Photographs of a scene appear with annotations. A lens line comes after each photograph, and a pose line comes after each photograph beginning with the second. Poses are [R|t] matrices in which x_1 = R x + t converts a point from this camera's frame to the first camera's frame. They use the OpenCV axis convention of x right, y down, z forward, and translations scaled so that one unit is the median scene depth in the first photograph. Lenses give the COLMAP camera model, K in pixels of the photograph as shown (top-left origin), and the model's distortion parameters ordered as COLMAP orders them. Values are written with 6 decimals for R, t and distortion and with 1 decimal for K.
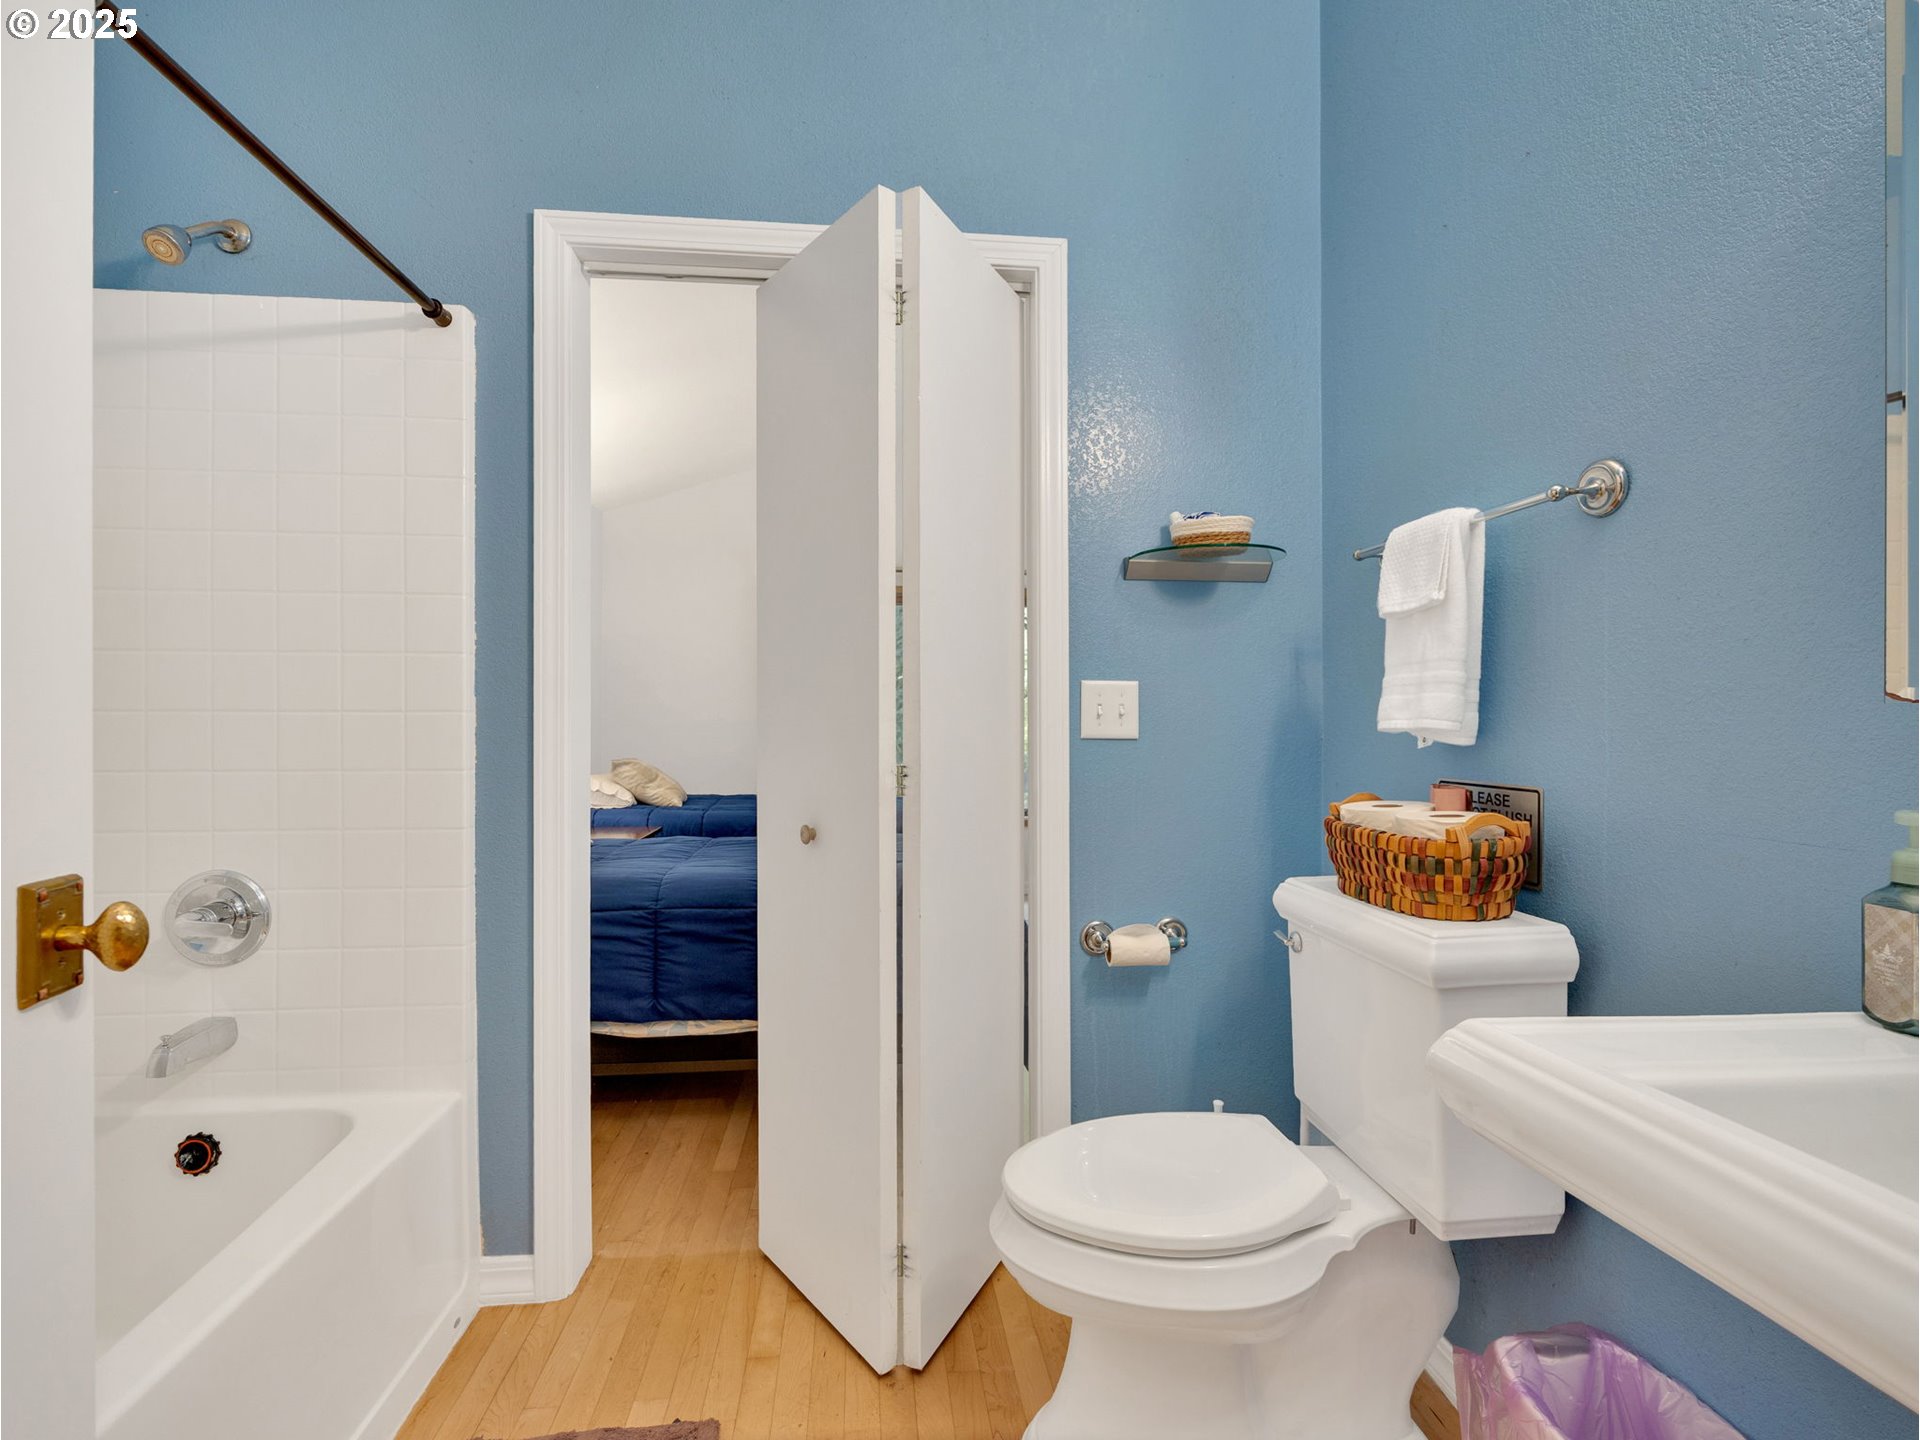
lens RADIAL K [[832.6, 0, 960.0], [0, 832.6, 720.0], [0, 0, 1]] dist [-0.000102, 0.000001]
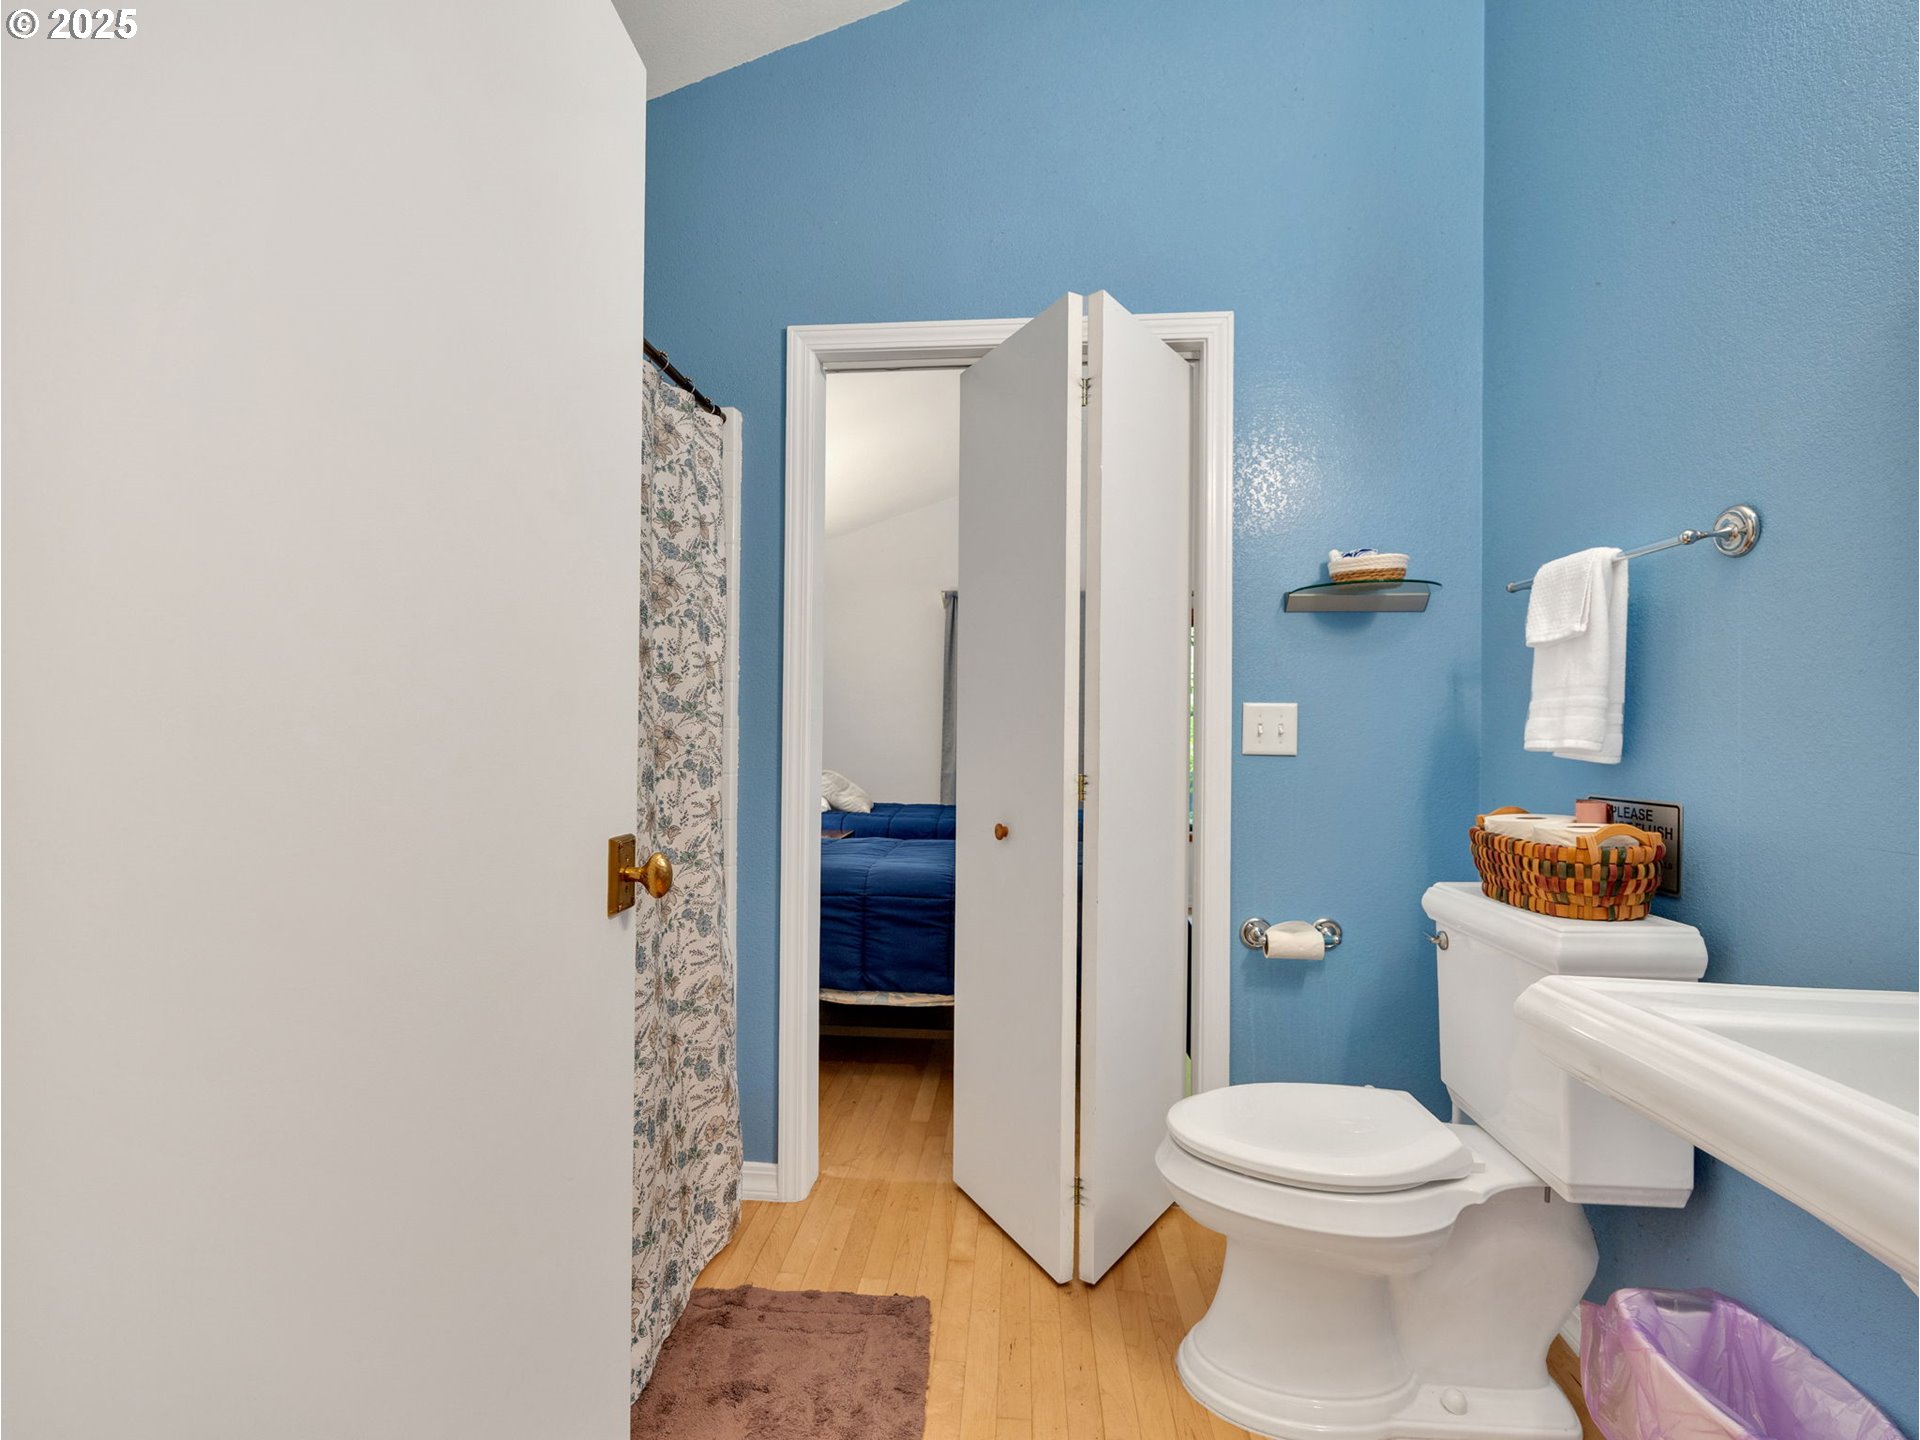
lens RADIAL K [[795.7, 0, 959.9], [0, 795.7, 743.1], [0, 0, 1]] dist [-0.002787, 0.000232]
pose [[0.978963, 0.009319, -0.203824, -0.010100], [-0.007594, 0.999928, 0.009246, -0.000019], [0.203896, -0.007504, 0.978964, -0.142660]]
